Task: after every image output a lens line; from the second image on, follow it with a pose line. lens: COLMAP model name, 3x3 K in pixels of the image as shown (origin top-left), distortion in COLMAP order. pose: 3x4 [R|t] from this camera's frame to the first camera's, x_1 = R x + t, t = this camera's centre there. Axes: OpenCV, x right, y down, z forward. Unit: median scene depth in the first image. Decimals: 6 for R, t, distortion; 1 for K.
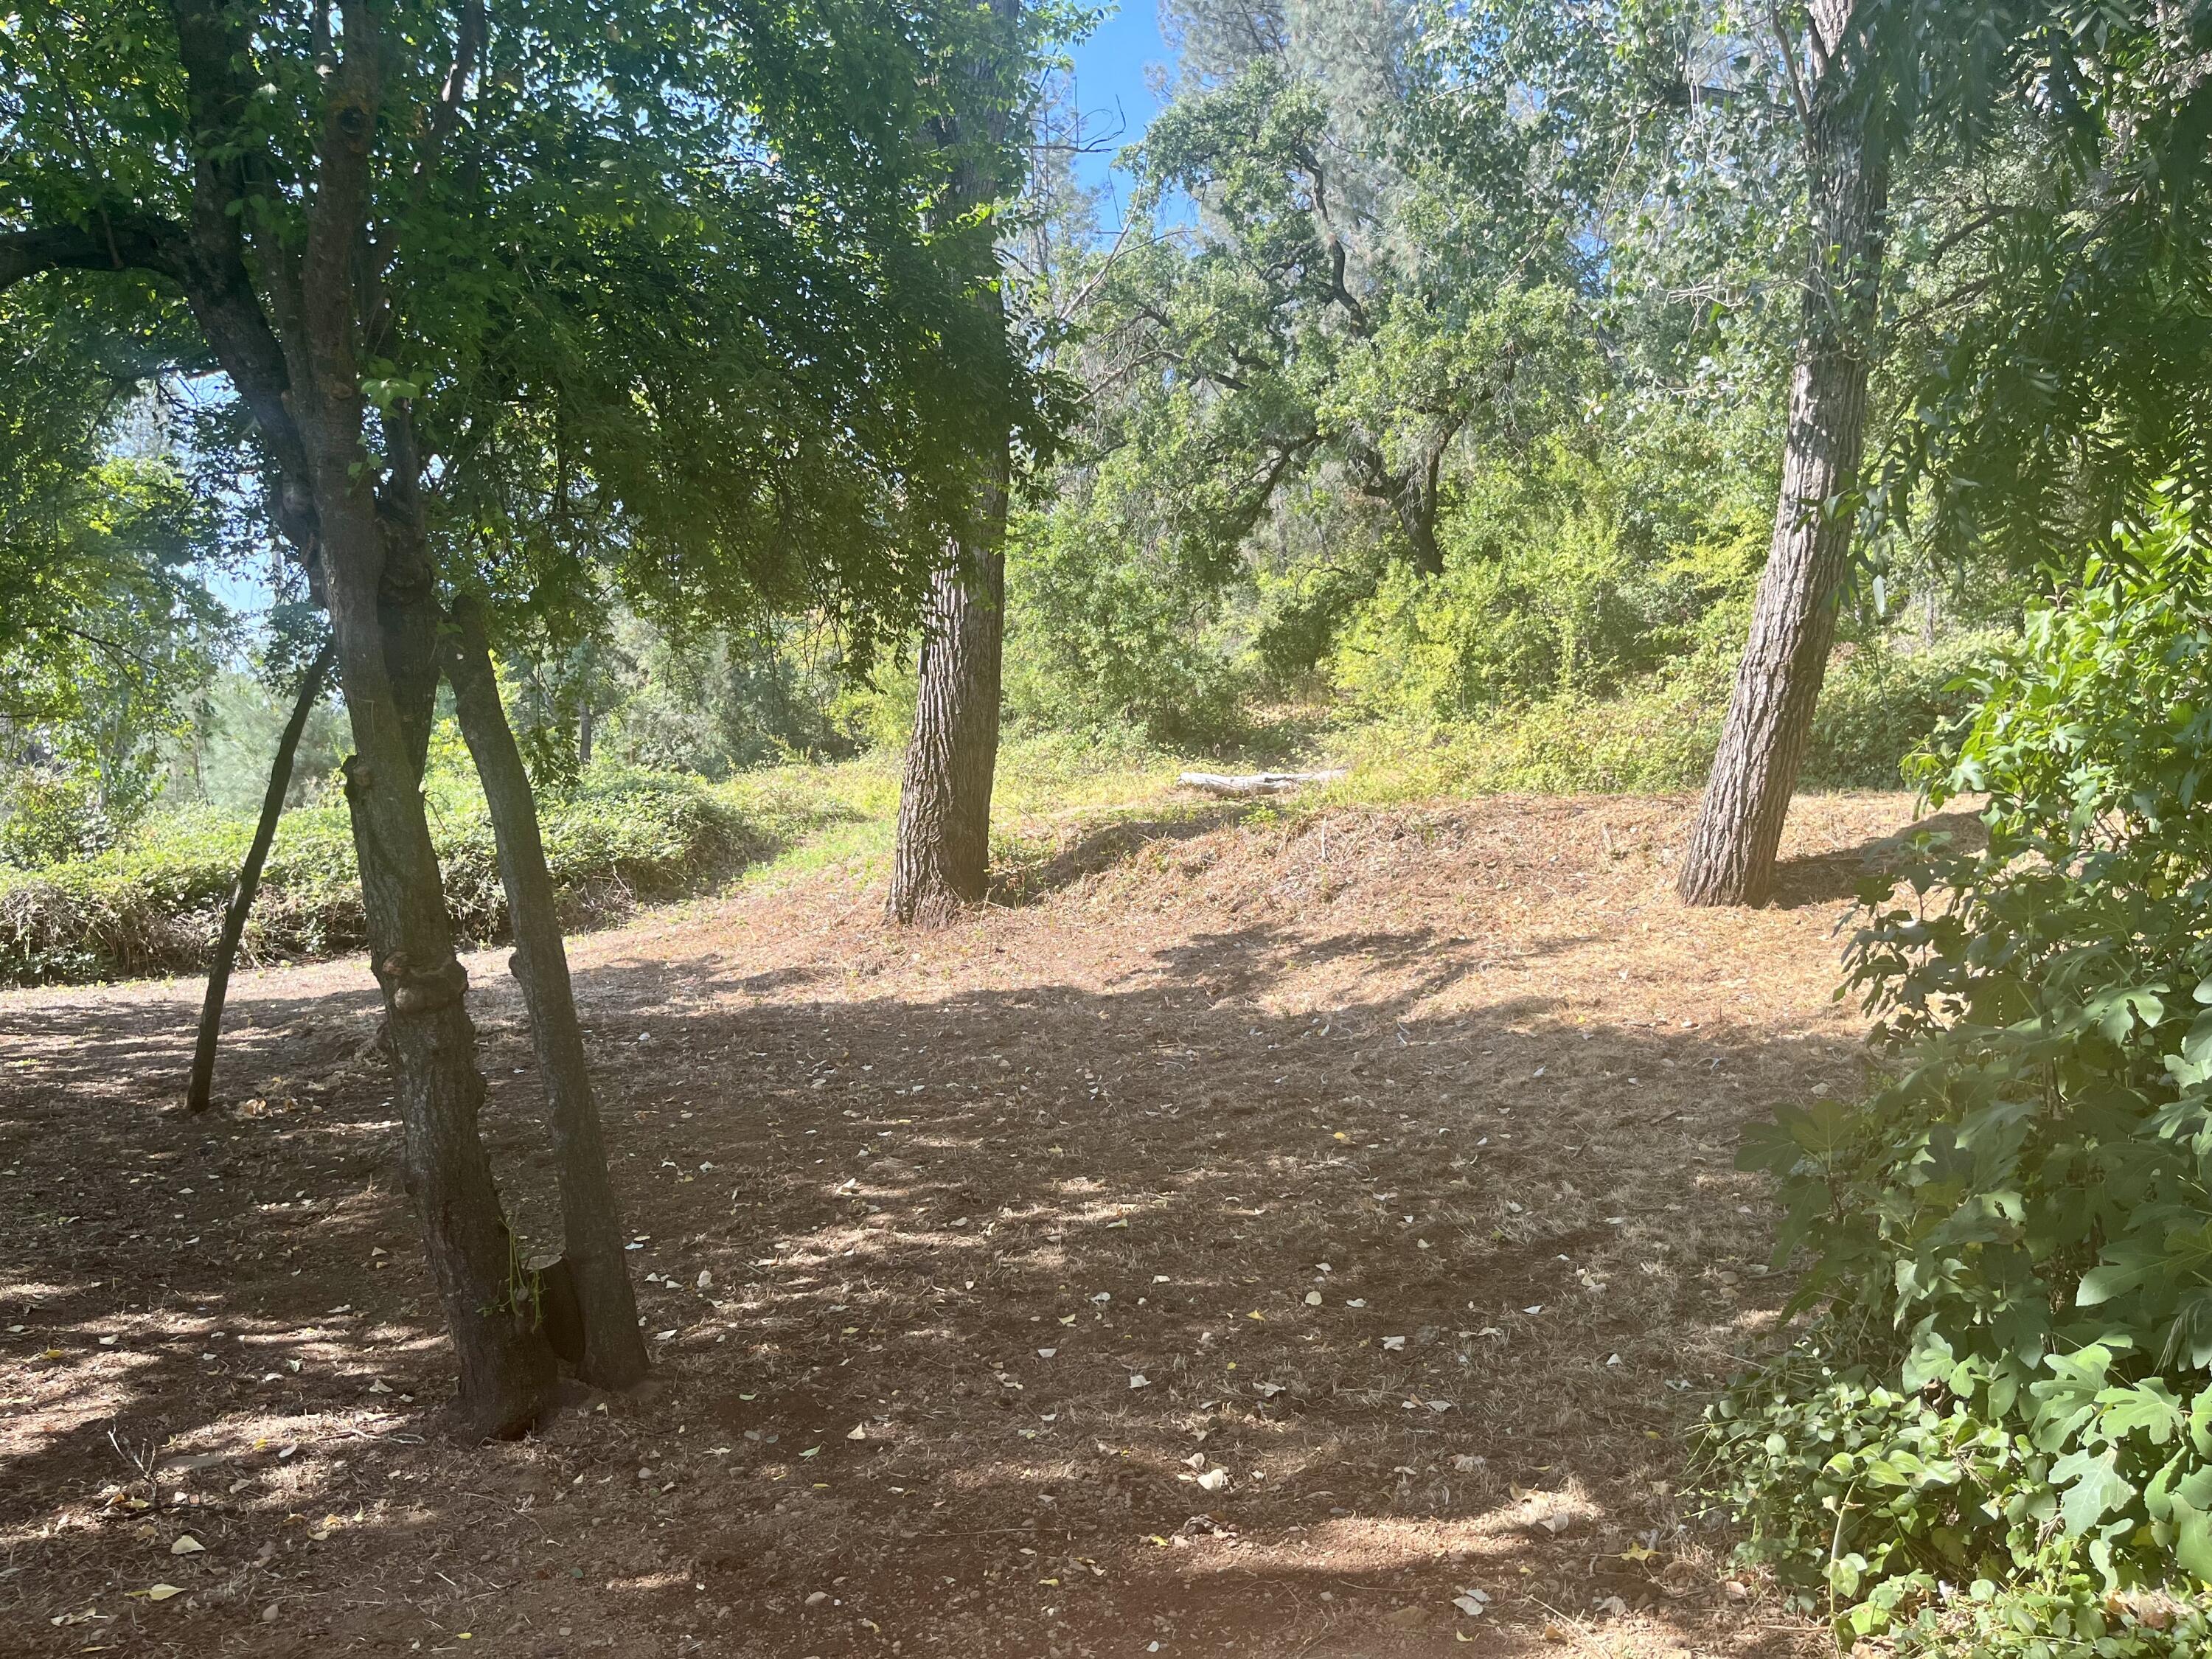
lens RADIAL K [[1657.7, 0, 1115.0], [0, 1657.7, 848.8], [0, 0, 1]] dist [0.080849, -0.102427]
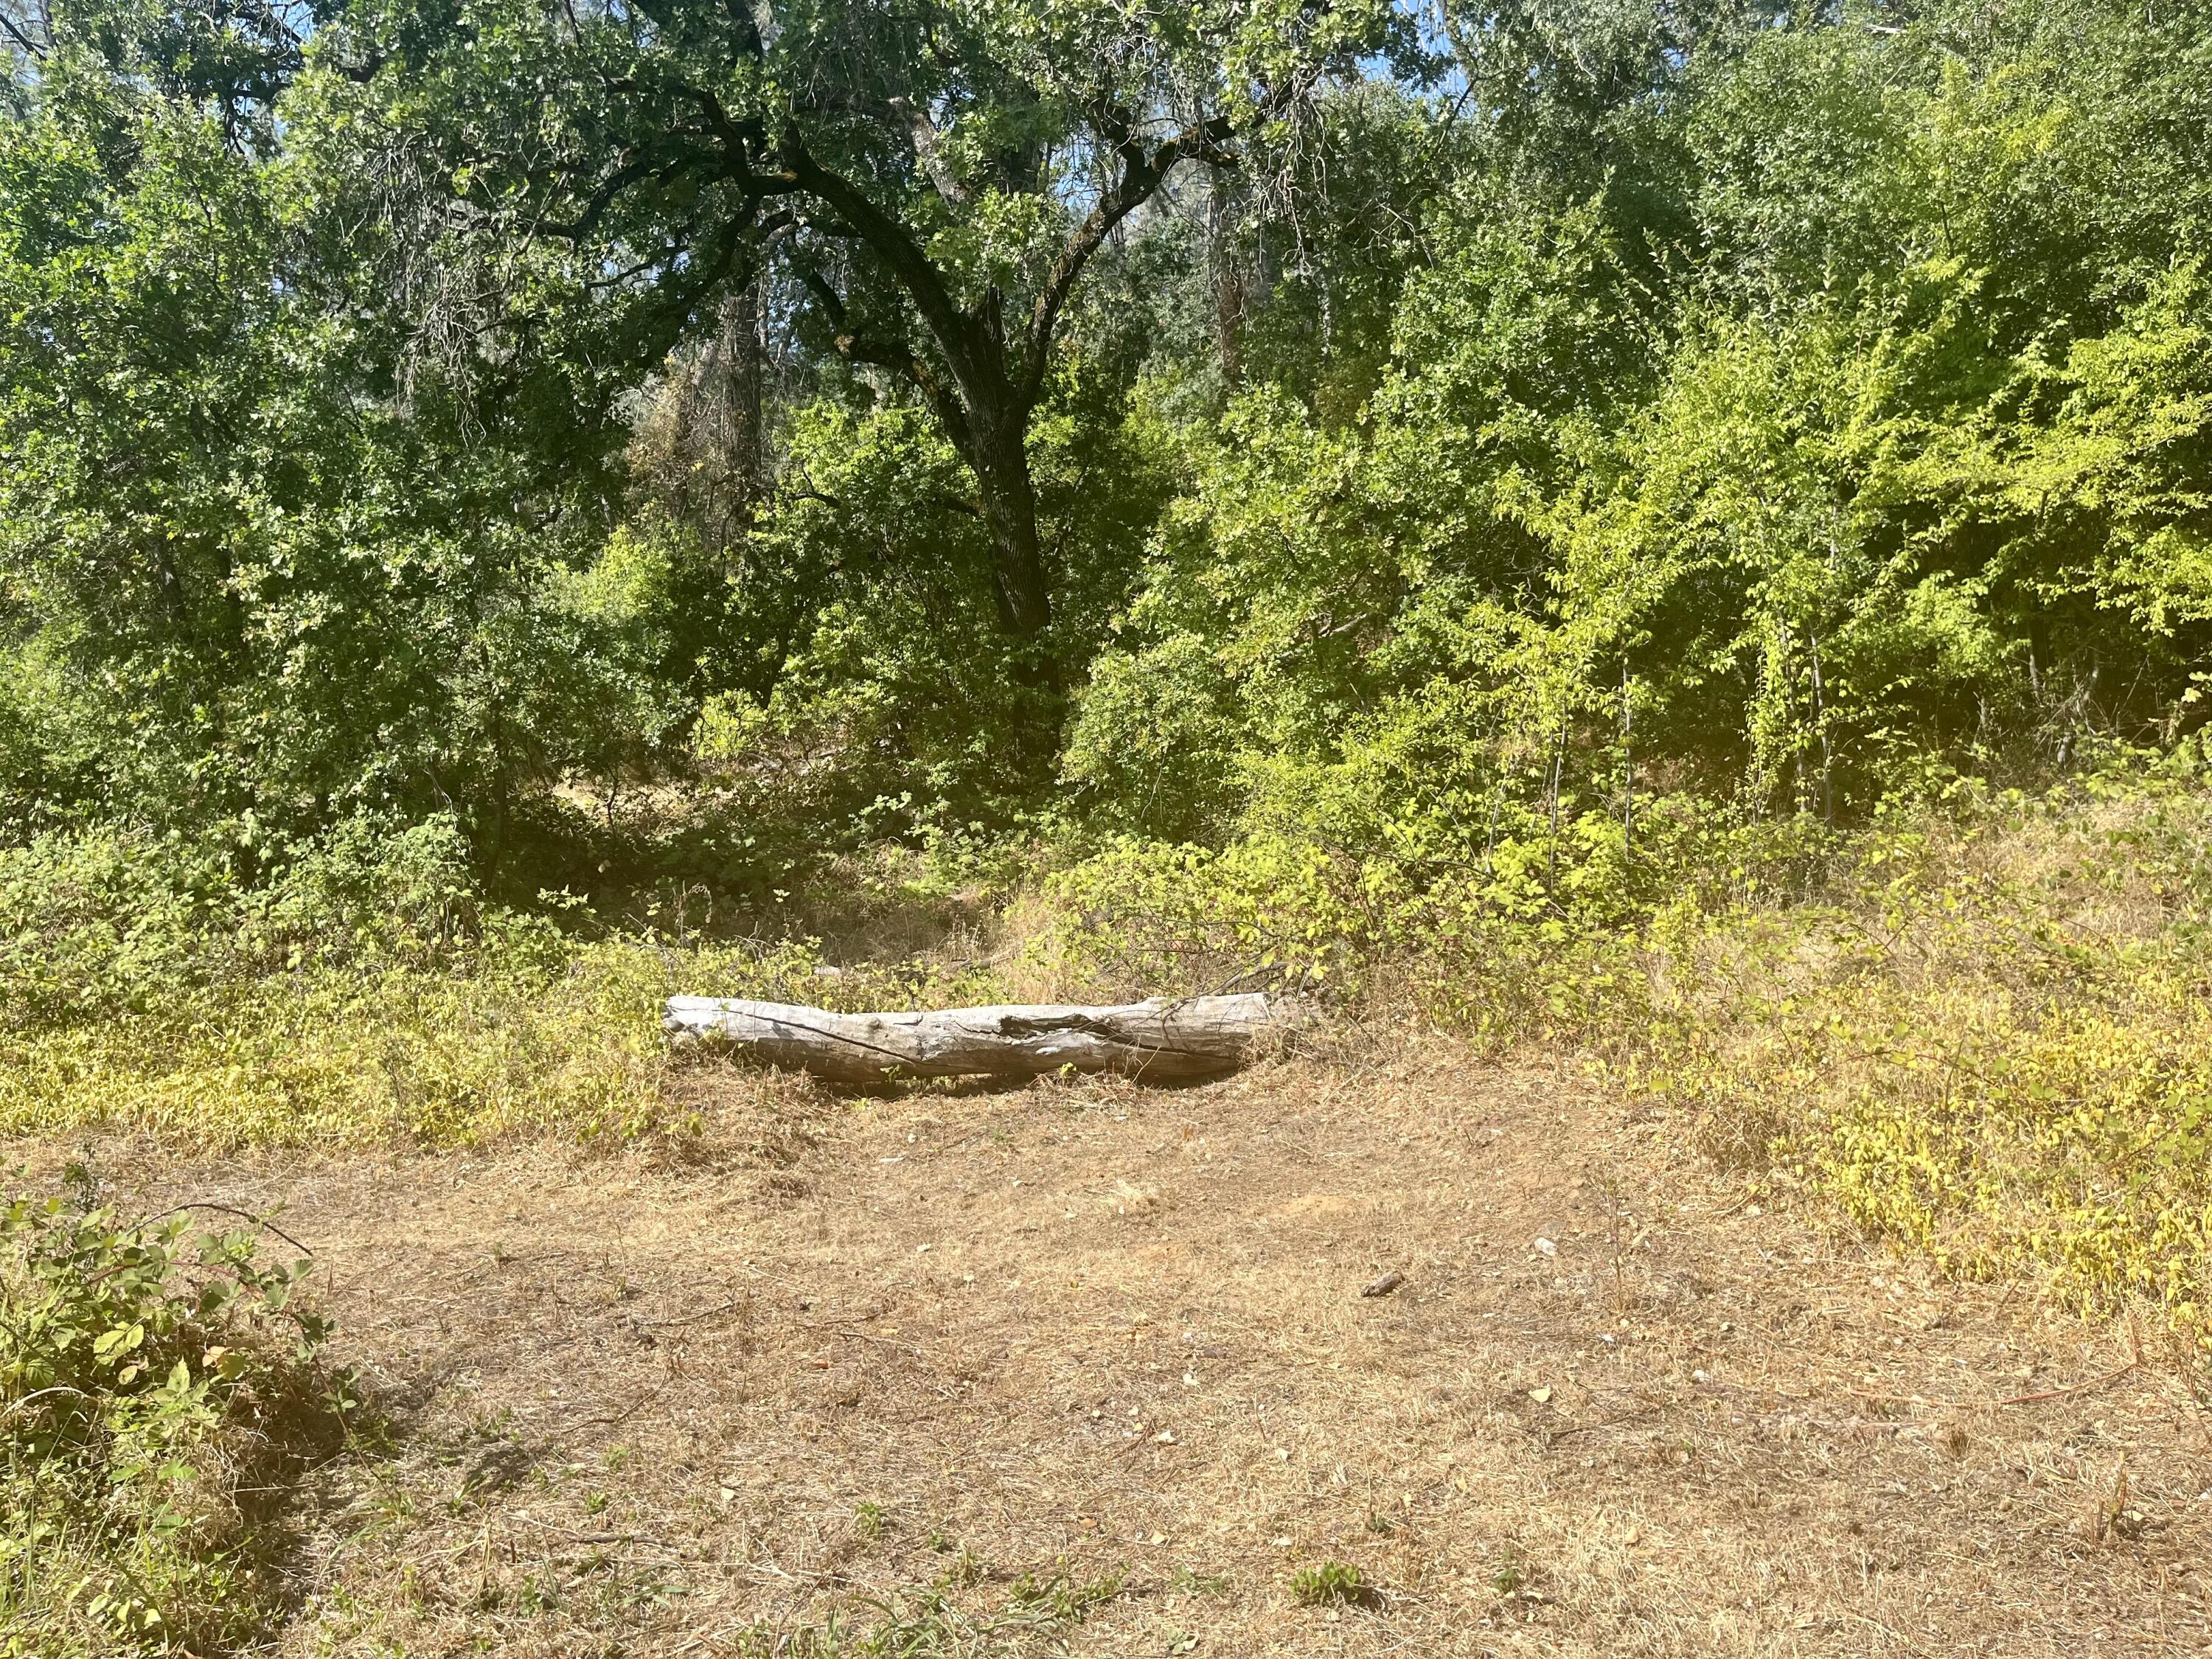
lens RADIAL K [[1657.7, 0, 1115.0], [0, 1657.7, 848.8], [0, 0, 1]] dist [0.080849, -0.102427]
pose [[0.868785, 0.023171, 0.494648, -0.030440], [0.012275, 0.997590, -0.068290, -0.046174], [-0.495038, 0.065401, 0.866407, 0.656518]]
